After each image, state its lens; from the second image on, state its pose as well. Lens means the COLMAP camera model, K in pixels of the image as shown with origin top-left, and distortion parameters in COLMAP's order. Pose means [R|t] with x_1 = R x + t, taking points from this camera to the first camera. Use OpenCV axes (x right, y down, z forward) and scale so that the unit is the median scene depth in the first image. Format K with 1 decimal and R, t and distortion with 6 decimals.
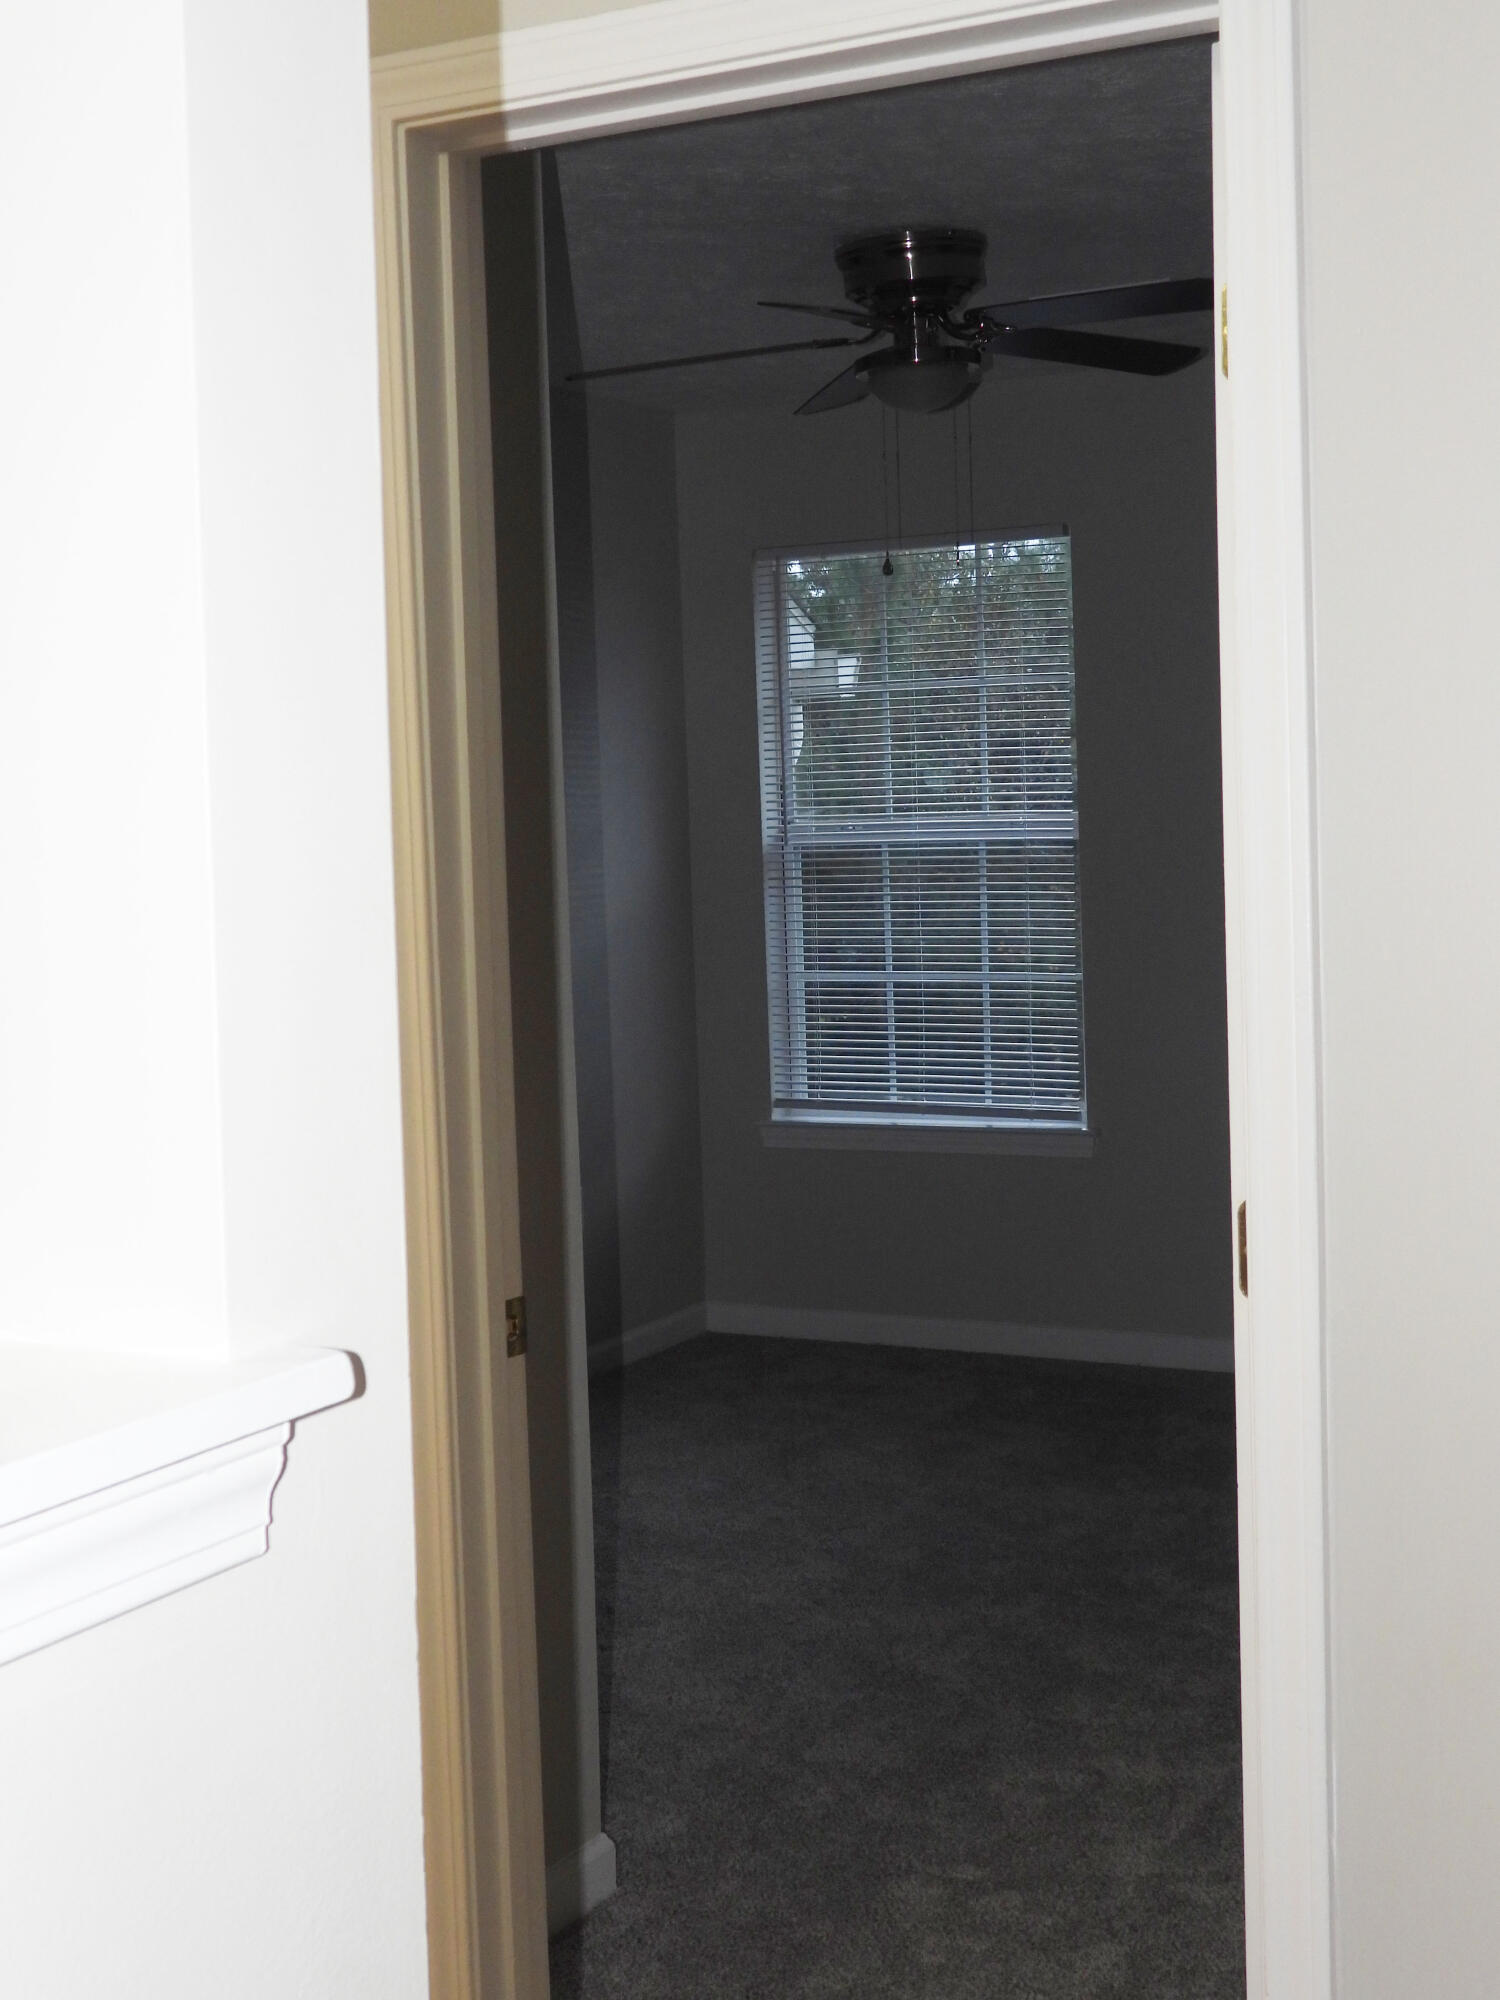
lens RADIAL K [[2571.6, 0, 750.2], [0, 2571.6, 999.5], [0, 0, 1]] dist [0.005646, 0.000000]
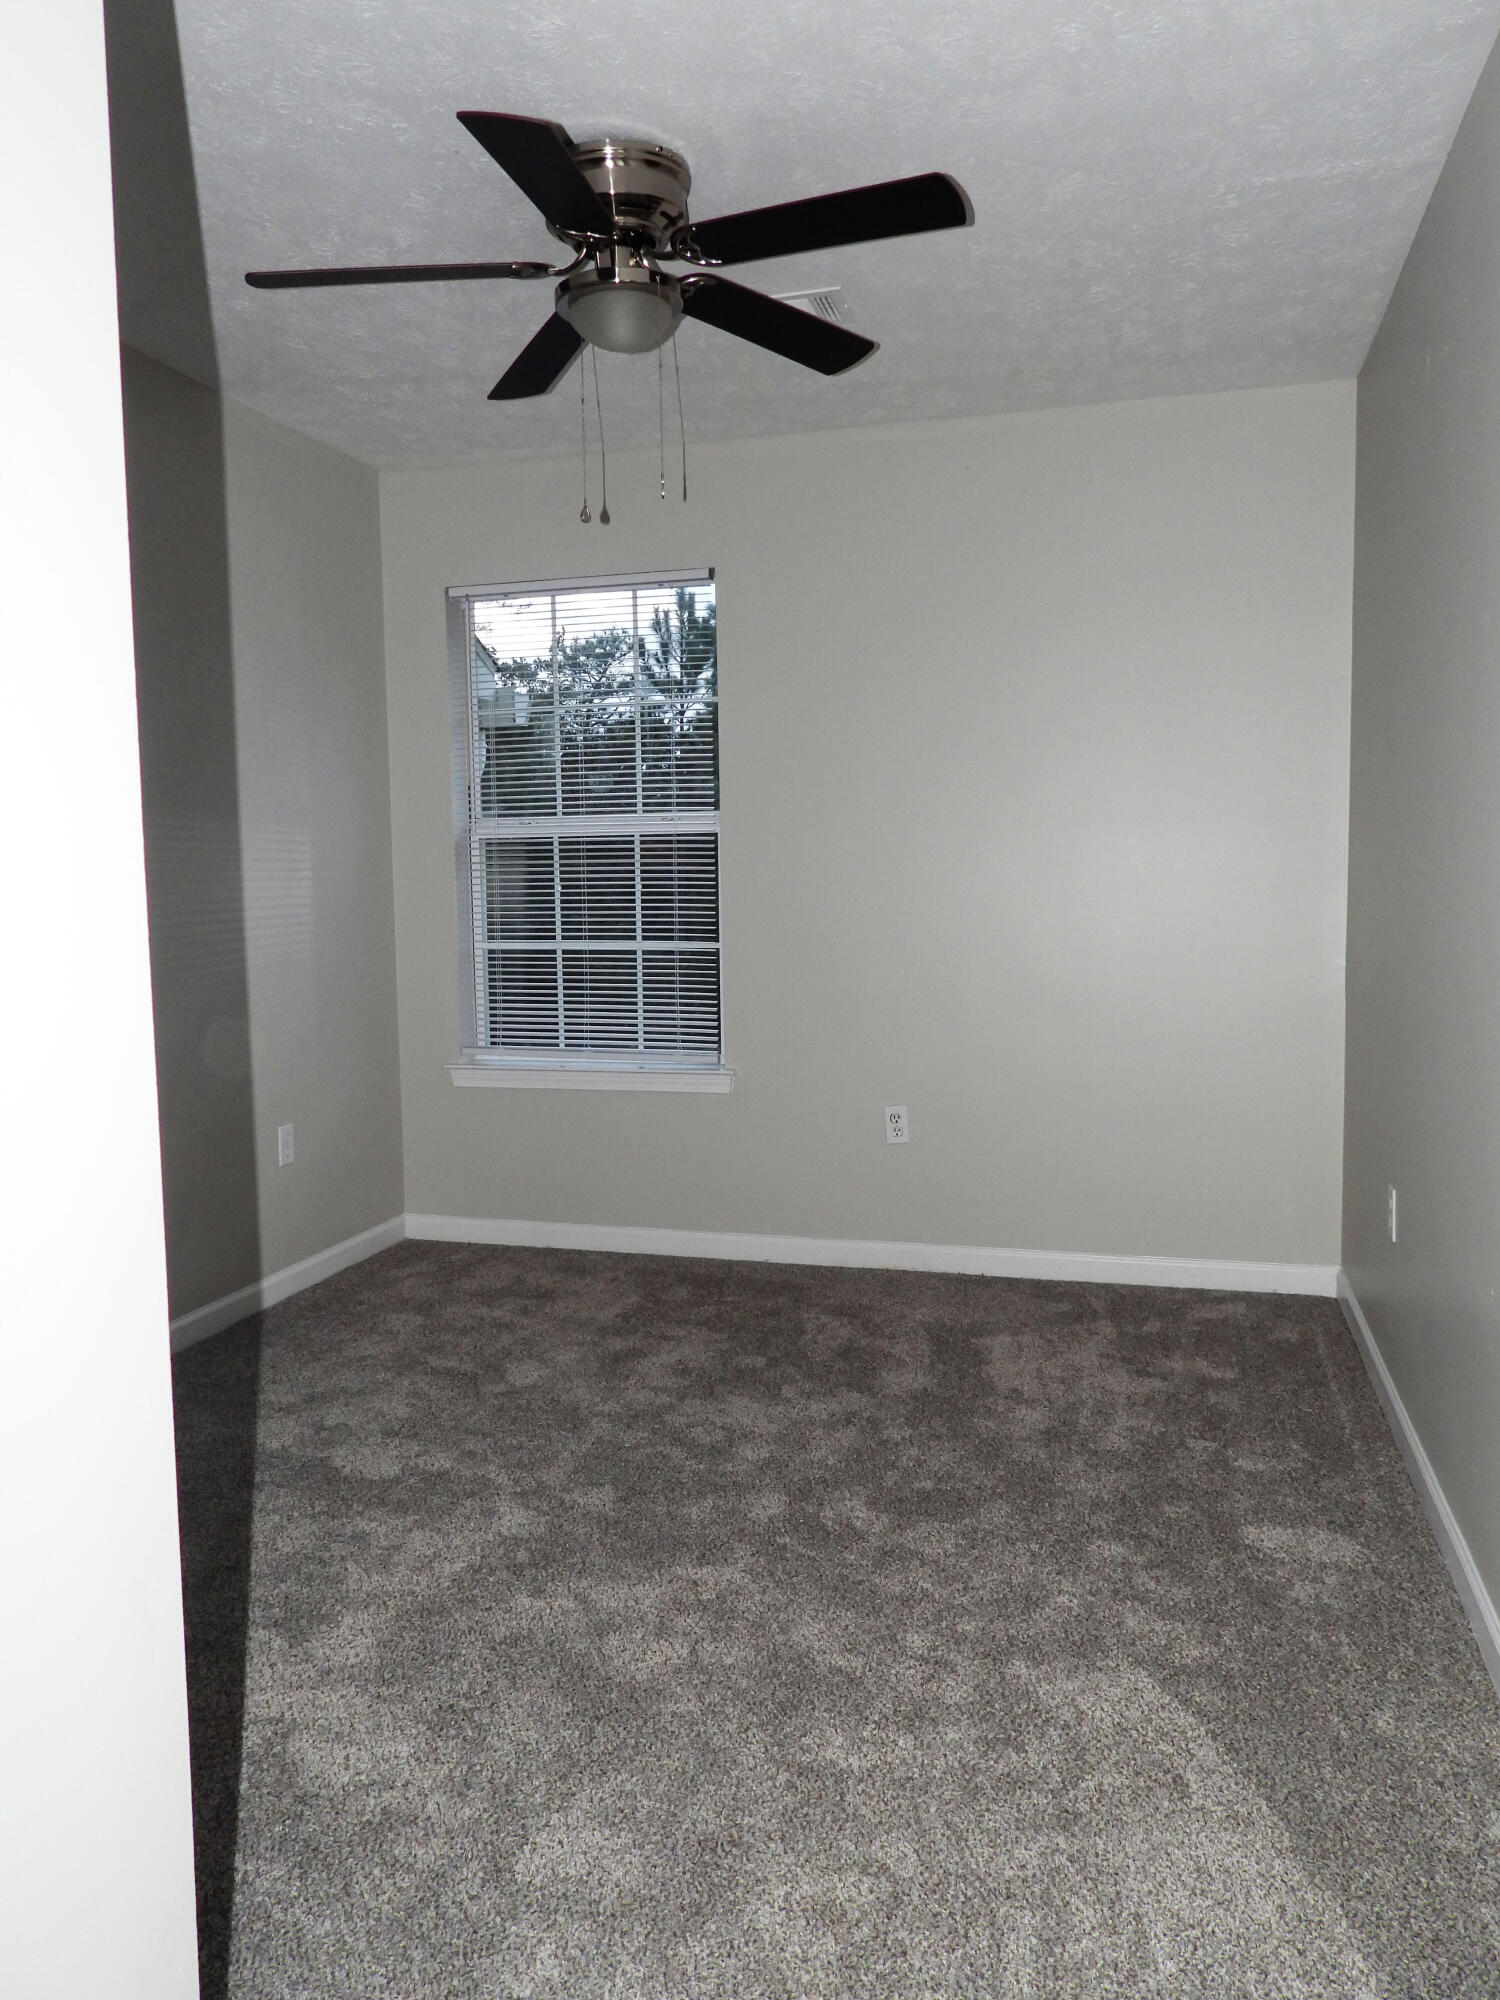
lens RADIAL K [[1430.9, 0, 758.6], [0, 1430.9, 997.7], [0, 0, 1]] dist [-0.012202, 0.005362]
pose [[0.976090, 0.000808, 0.217365, -0.000903], [-0.001854, 0.999988, 0.004605, 0.013823], [-0.217359, -0.004898, 0.976080, 0.342861]]
